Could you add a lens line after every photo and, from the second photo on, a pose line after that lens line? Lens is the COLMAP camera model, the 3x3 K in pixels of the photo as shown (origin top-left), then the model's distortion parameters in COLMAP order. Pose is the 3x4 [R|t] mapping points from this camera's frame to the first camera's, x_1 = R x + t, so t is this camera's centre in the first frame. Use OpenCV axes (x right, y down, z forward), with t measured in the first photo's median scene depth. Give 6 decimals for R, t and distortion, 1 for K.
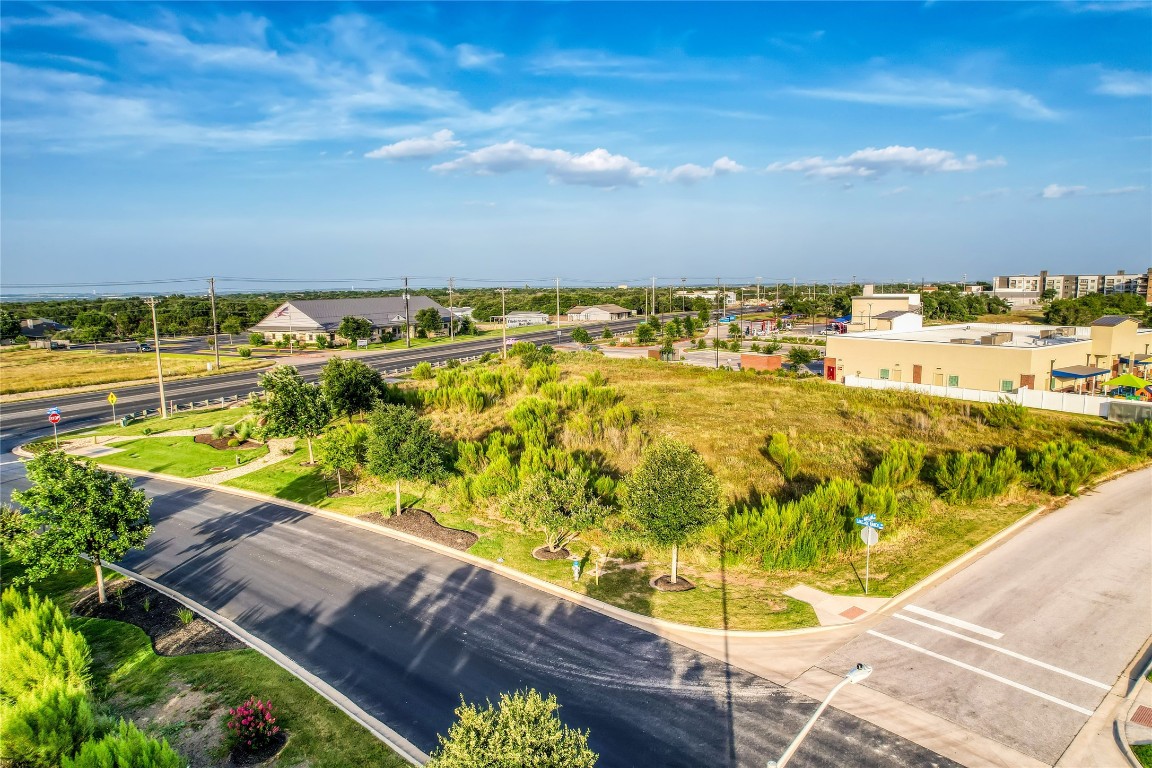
lens RADIAL K [[756.6, 0, 576.0], [0, 756.6, 384.0], [0, 0, 1]] dist [-0.075605, 0.067747]
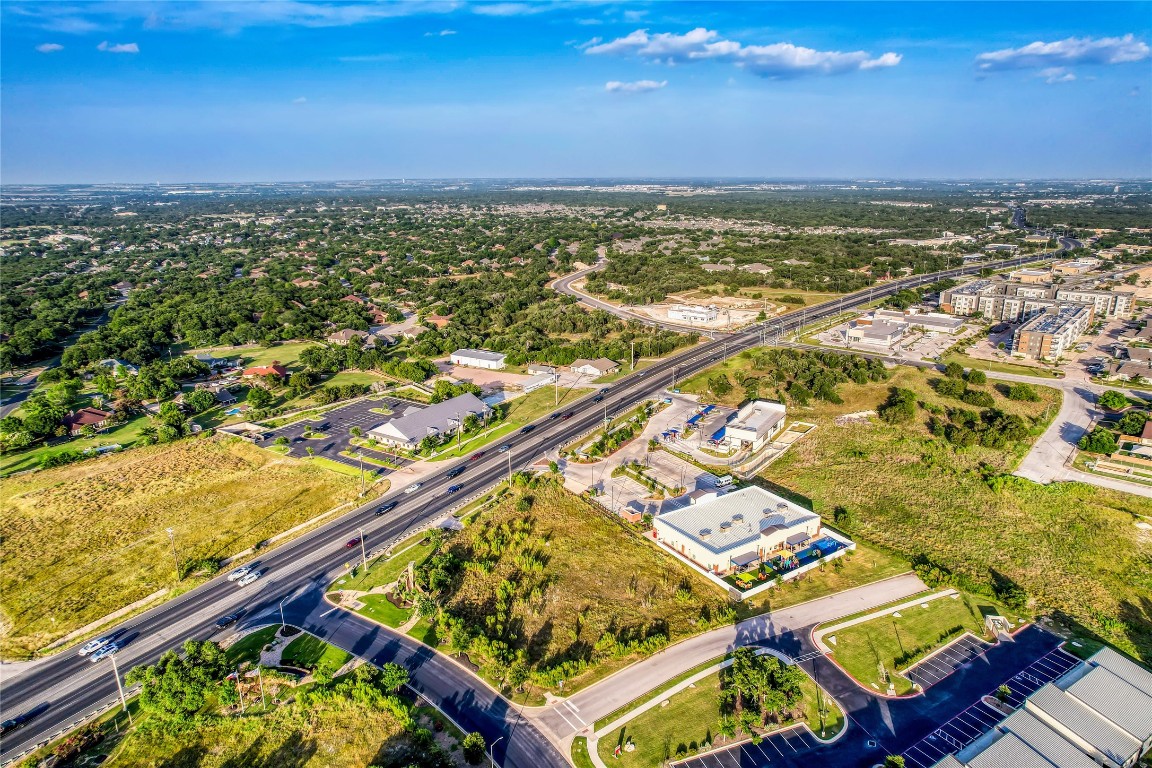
lens RADIAL K [[741.3, 0, 576.0], [0, 741.3, 384.0], [0, 0, 1]] dist [-0.071775, 0.067588]
pose [[0.997939, 0.025502, -0.058883, 0.397509], [-0.016644, 0.989100, 0.146304, -1.298044], [0.061972, -0.145022, 0.987486, -1.807217]]
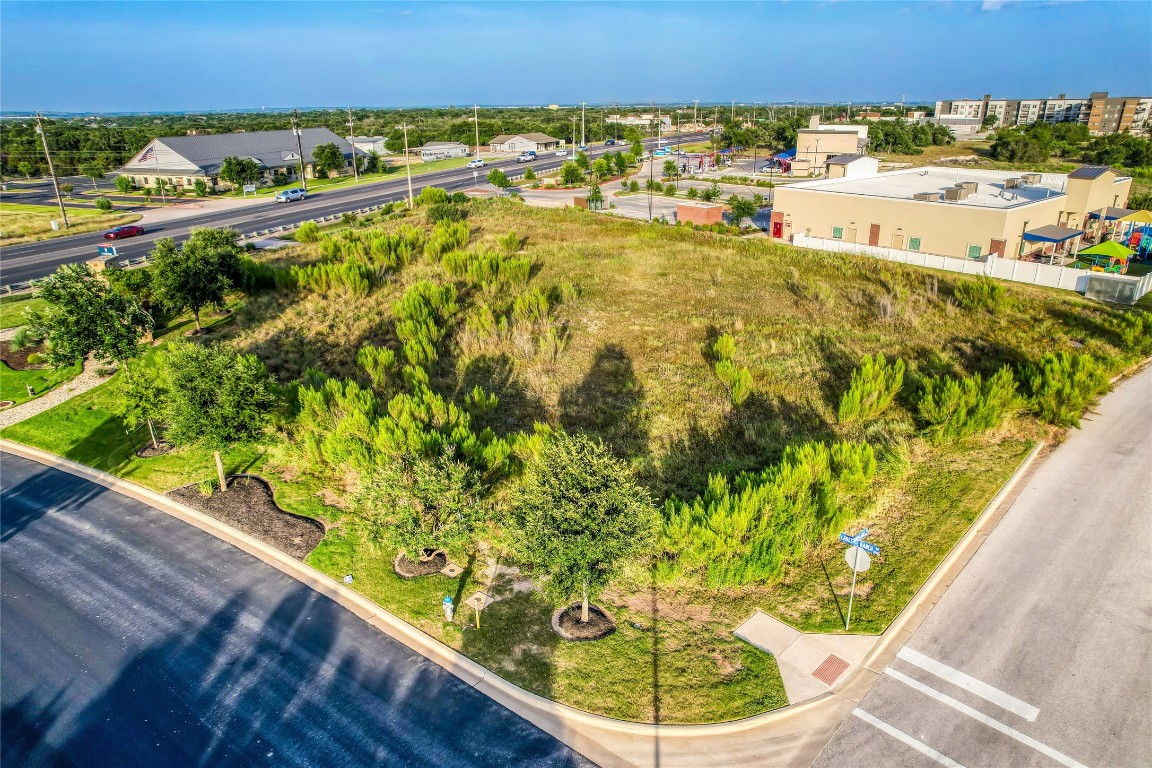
lens RADIAL K [[756.7, 0, 576.0], [0, 756.7, 384.0], [0, 0, 1]] dist [-0.083652, 0.080216]
pose [[0.996049, -0.028758, 0.084024, 0.039098], [0.009046, 0.974052, 0.226145, -0.068701], [-0.088347, -0.224492, 0.970463, 0.207321]]
